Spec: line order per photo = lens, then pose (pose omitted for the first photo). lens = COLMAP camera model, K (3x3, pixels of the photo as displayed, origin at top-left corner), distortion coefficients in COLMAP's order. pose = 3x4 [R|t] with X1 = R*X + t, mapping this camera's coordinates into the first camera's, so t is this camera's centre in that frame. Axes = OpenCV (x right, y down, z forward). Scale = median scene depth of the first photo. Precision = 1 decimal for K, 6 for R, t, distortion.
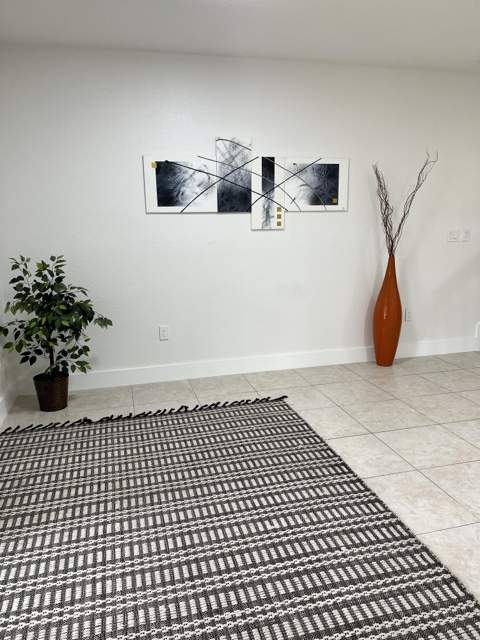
lens RADIAL K [[483.7, 0, 243.3], [0, 483.7, 330.6], [0, 0, 1]] dist [0.059524, -0.086103]
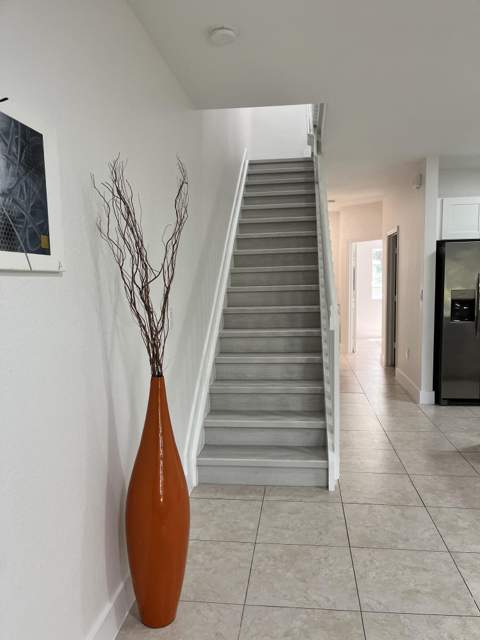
lens RADIAL K [[483.7, 0, 243.3], [0, 483.7, 330.6], [0, 0, 1]] dist [0.059524, -0.086103]
pose [[0.369297, -0.087071, 0.925223, -0.093251], [0.218325, 0.975865, 0.004694, -0.231121], [-0.903302, 0.200266, 0.379394, 0.980542]]
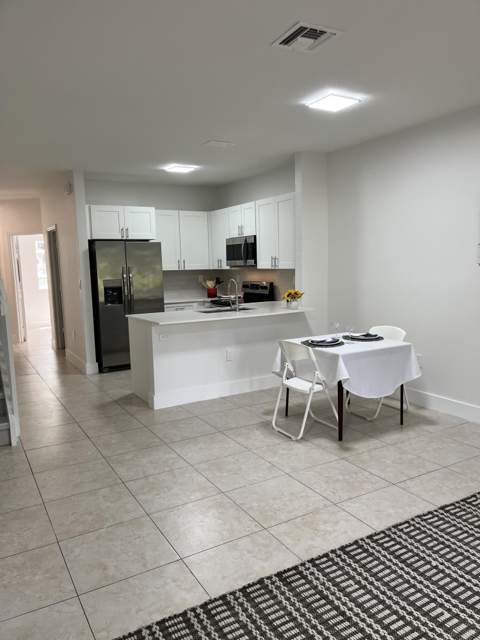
lens RADIAL K [[483.7, 0, 243.3], [0, 483.7, 330.6], [0, 0, 1]] dist [0.059524, -0.086103]
pose [[-0.269234, -0.111283, 0.956624, -0.419835], [0.242139, 0.953572, 0.179077, -0.224676], [-0.932138, 0.279850, -0.229788, 0.927294]]
